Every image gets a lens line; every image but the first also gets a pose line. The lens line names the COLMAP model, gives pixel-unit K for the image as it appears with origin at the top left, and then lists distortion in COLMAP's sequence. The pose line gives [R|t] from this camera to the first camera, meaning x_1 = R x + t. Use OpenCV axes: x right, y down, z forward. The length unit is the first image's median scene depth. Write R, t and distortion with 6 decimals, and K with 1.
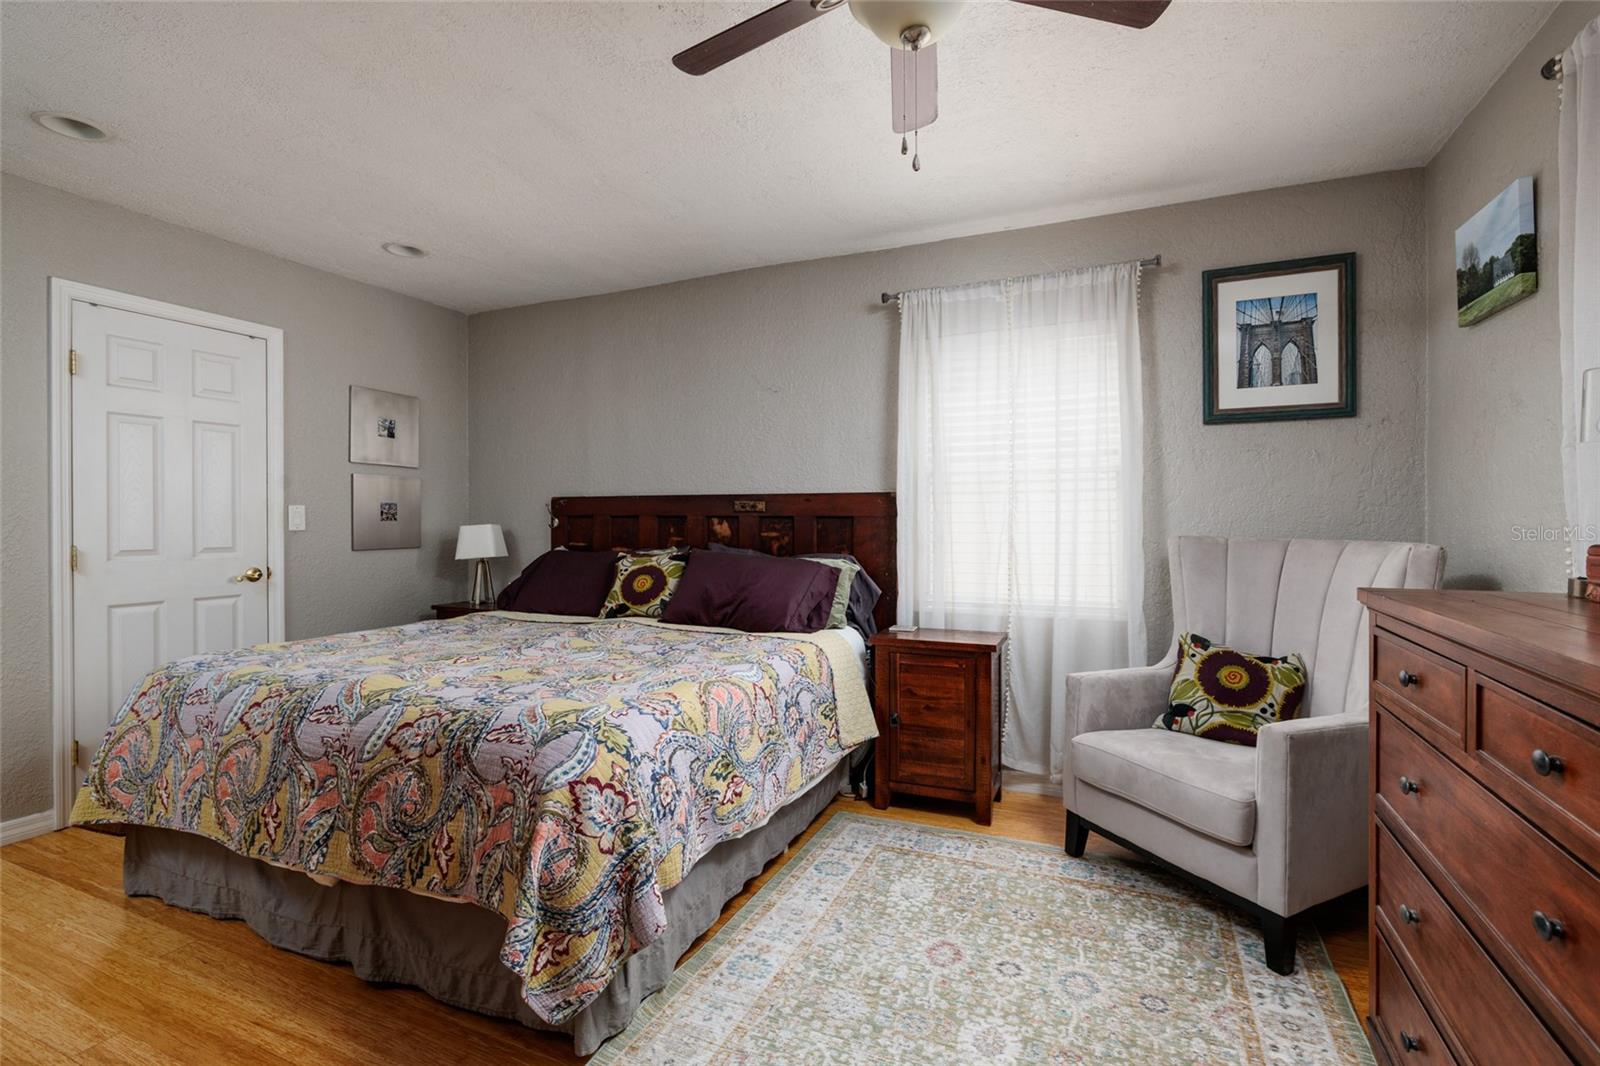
lens RADIAL K [[792.7, 0, 795.3], [0, 792.7, 524.6], [0, 0, 1]] dist [-0.001441, -0.000049]
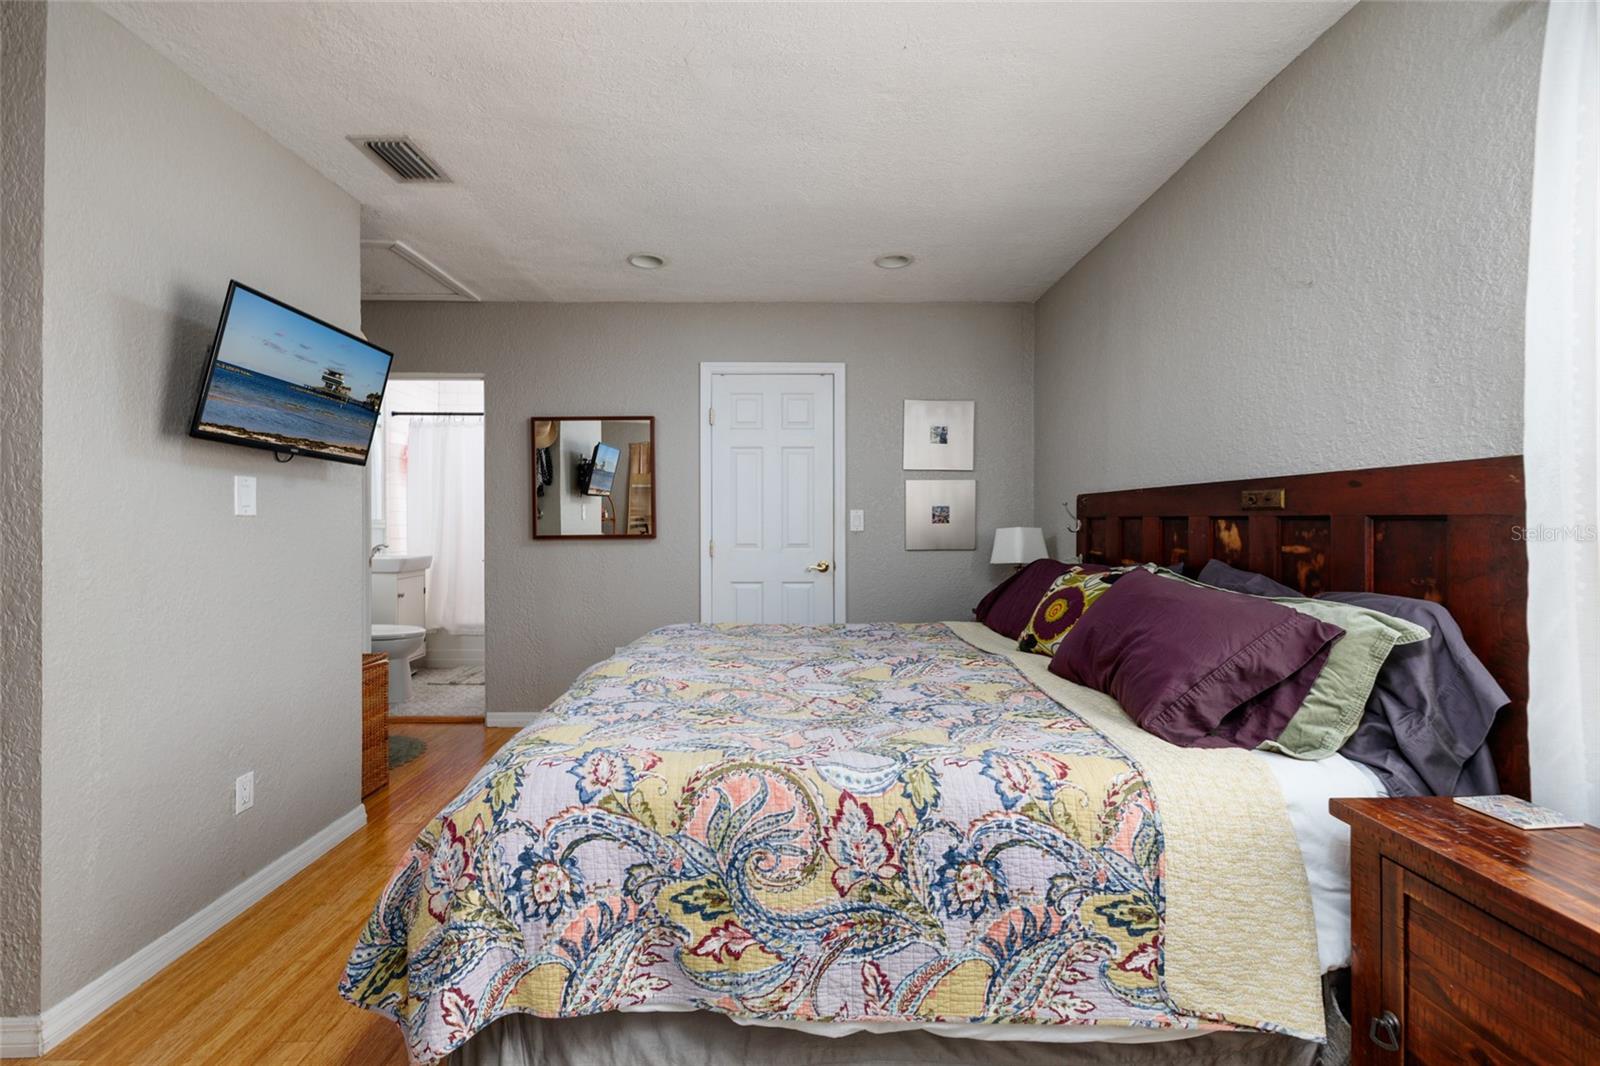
lens RADIAL K [[701.3, 0, 801.8], [0, 701.3, 520.4], [0, 0, 1]] dist [0.002008, 0.000135]
pose [[0.386211, -0.001525, -0.922409, 0.446117], [-0.004578, 0.999983, -0.003570, -0.006807], [0.922399, 0.005602, 0.386198, 0.786230]]
